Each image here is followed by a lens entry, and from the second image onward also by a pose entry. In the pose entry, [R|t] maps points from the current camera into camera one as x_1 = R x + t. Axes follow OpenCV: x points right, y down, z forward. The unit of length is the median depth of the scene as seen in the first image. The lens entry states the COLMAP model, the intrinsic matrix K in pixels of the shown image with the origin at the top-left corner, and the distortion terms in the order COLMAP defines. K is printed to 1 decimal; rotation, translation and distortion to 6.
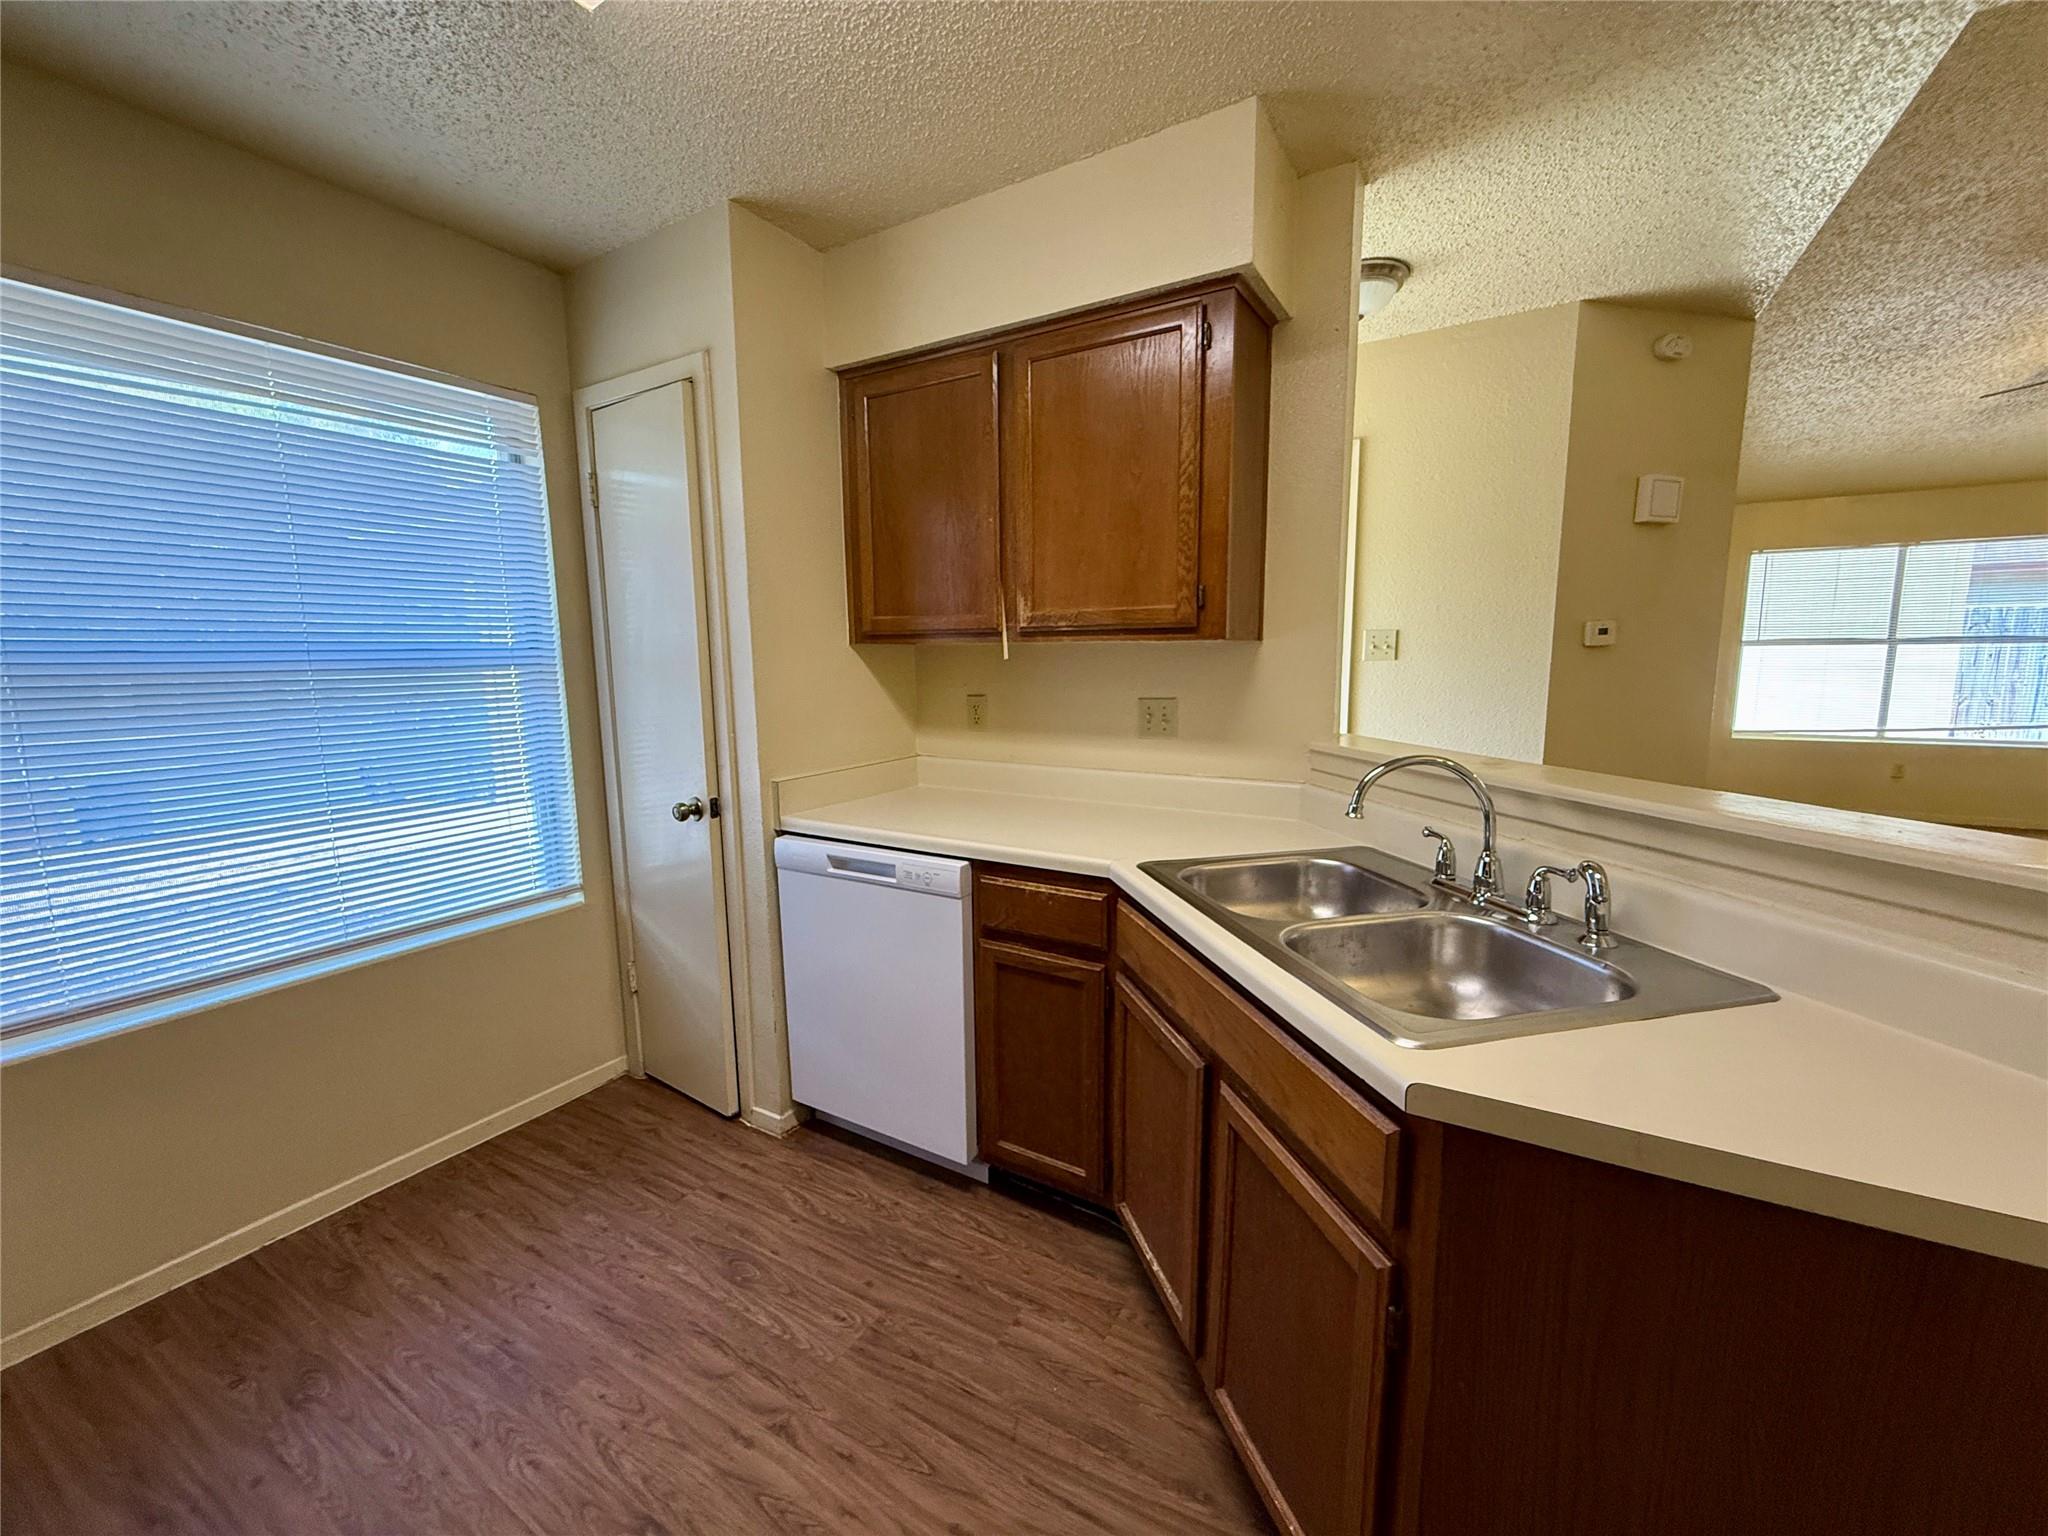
lens RADIAL K [[816.1, 0, 1016.8], [0, 816.1, 770.2], [0, 0, 1]] dist [-0.001122, 0.000346]
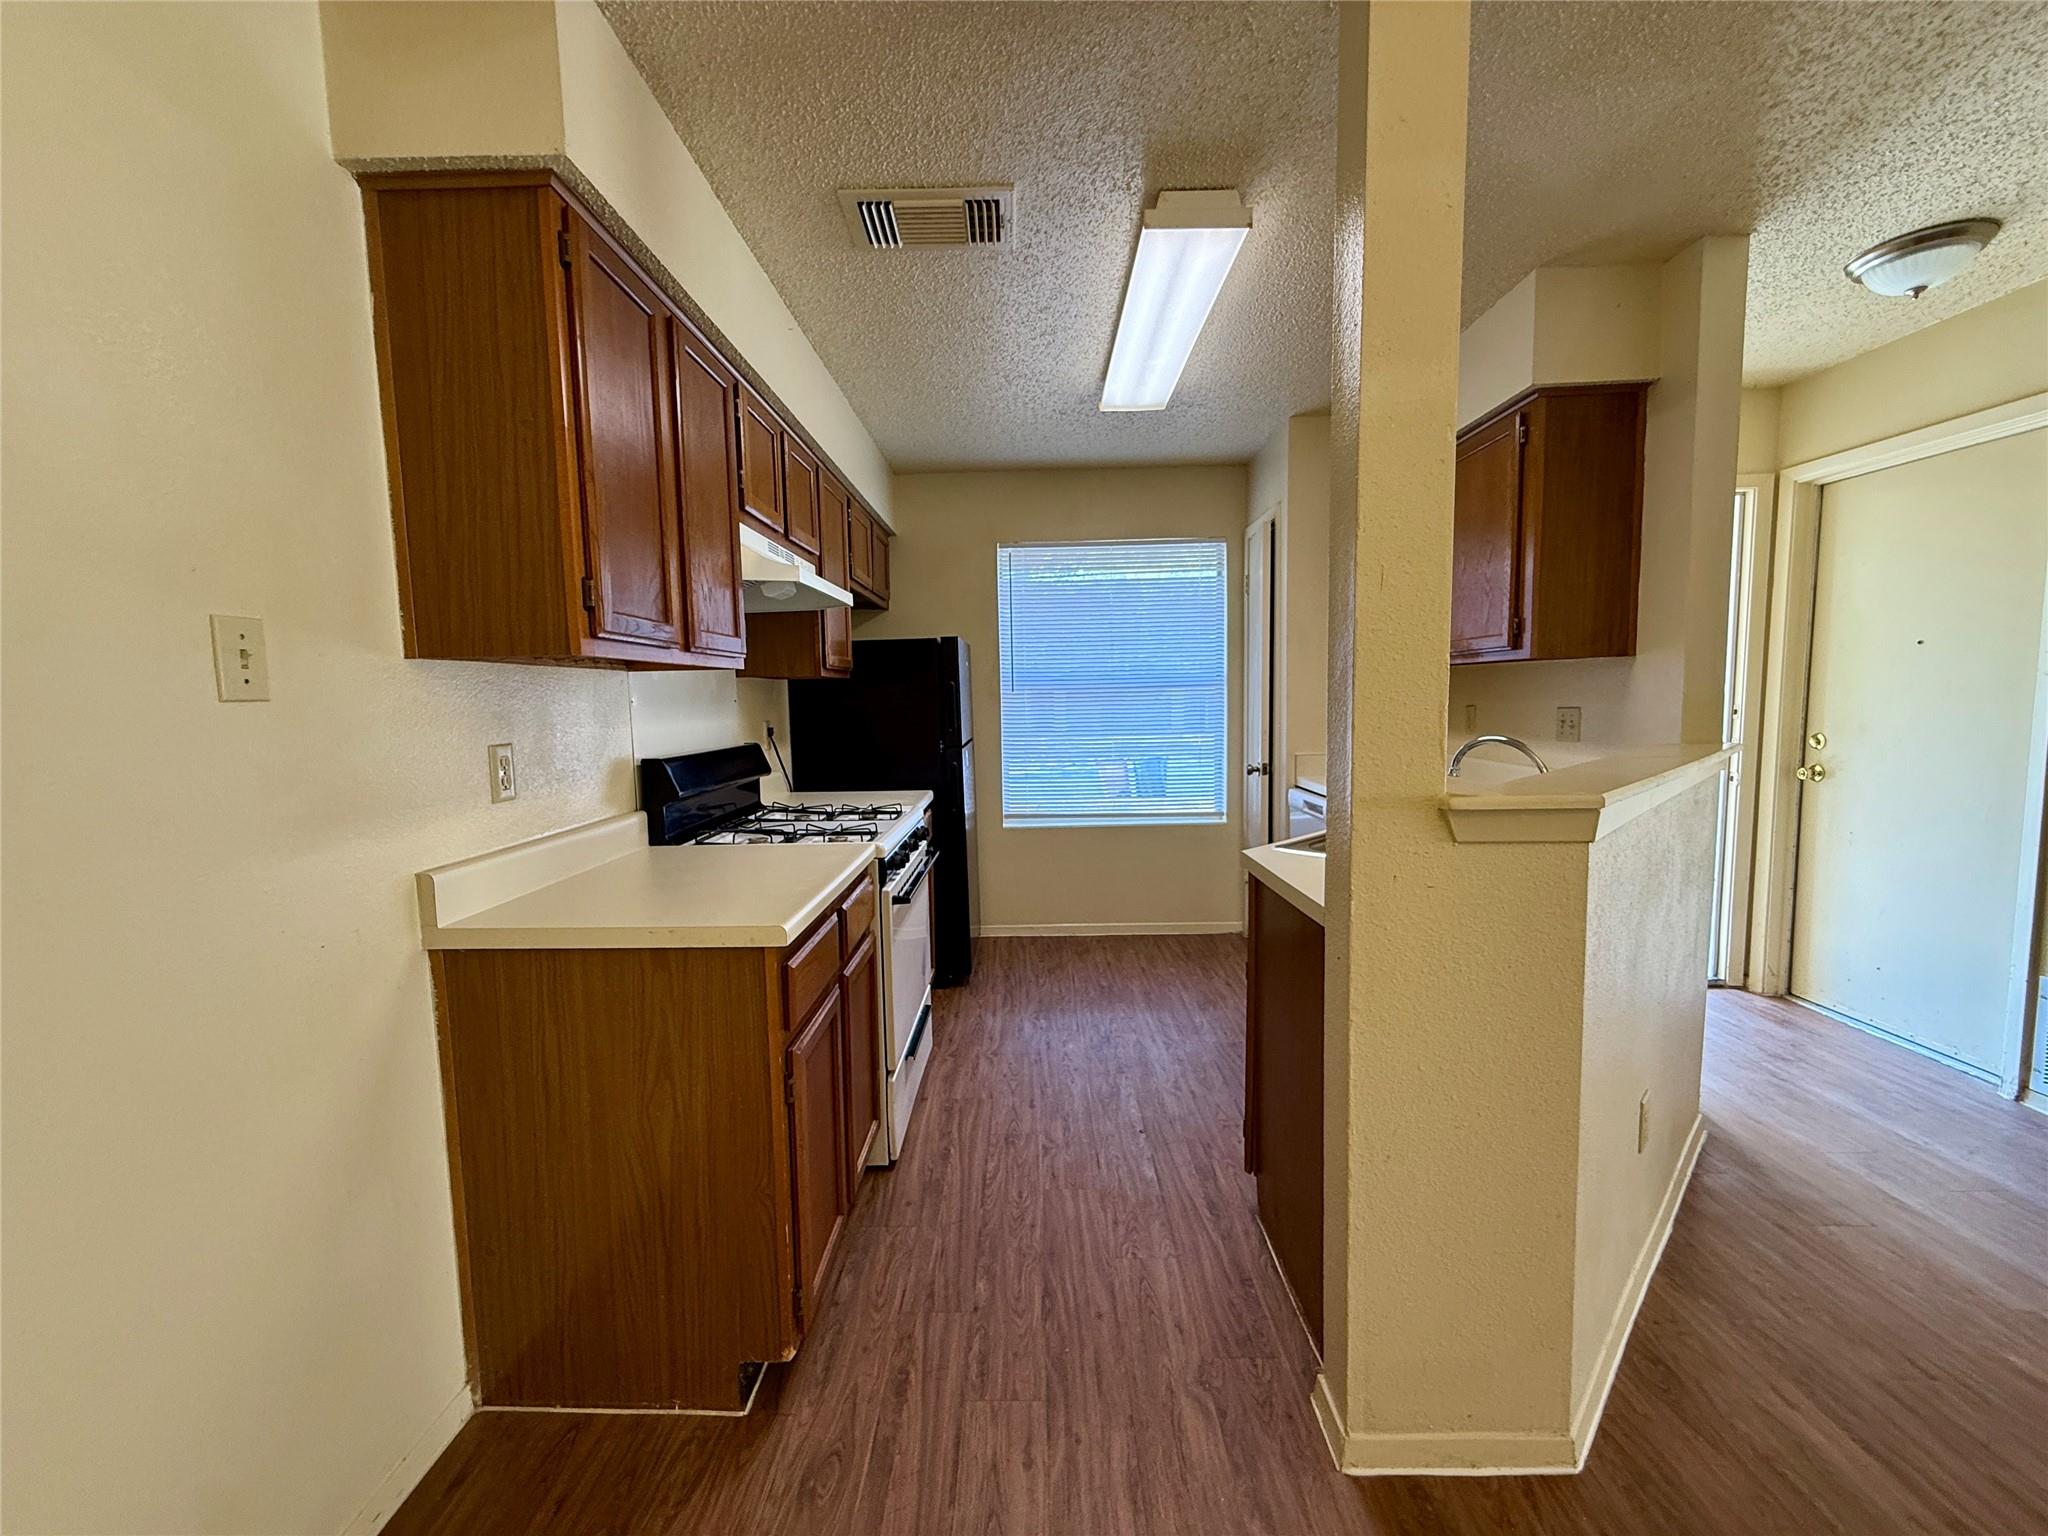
lens RADIAL K [[816.1, 0, 1021.3], [0, 816.1, 772.5], [0, 0, 1]] dist [-0.001122, 0.000346]
pose [[0.502818, 0.082112, -0.860483, 0.808134], [-0.111254, 0.993346, 0.029780, 0.059752], [0.857203, 0.080758, 0.508608, -0.283902]]
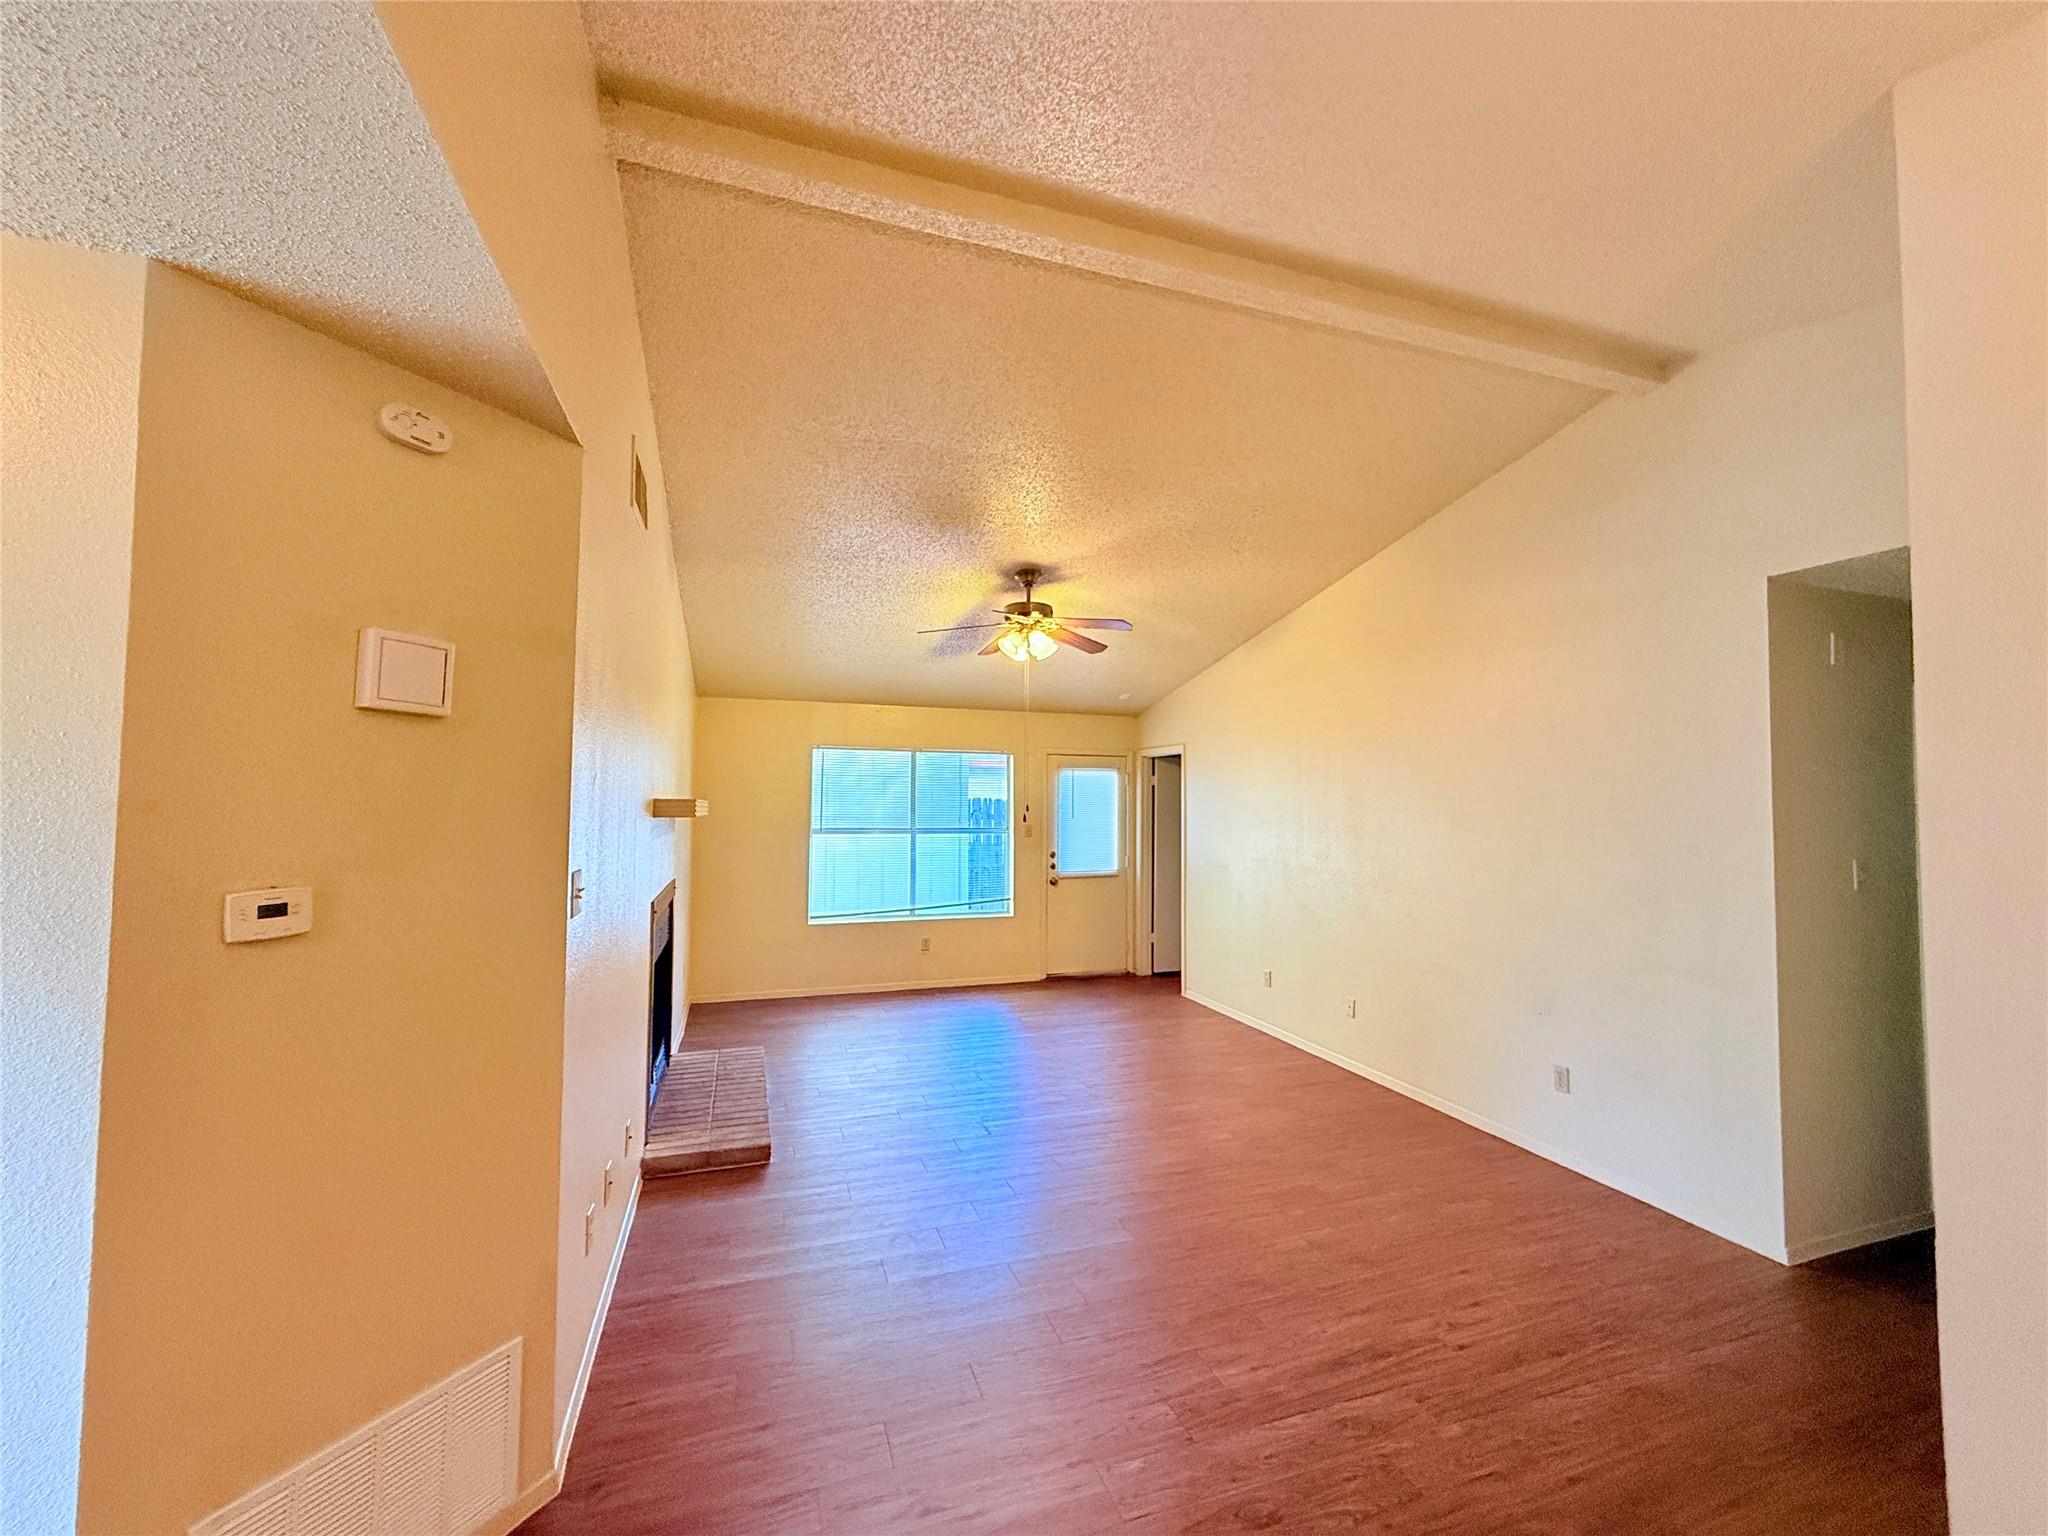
lens RADIAL K [[816.1, 0, 1016.0], [0, 816.1, 768.4], [0, 0, 1]] dist [-0.001122, 0.000346]
pose [[0.646693, 0.051003, 0.761043, 0.782389], [0.094066, 0.984812, -0.145932, -0.173794], [-0.756928, 0.165962, 0.632073, 0.396095]]
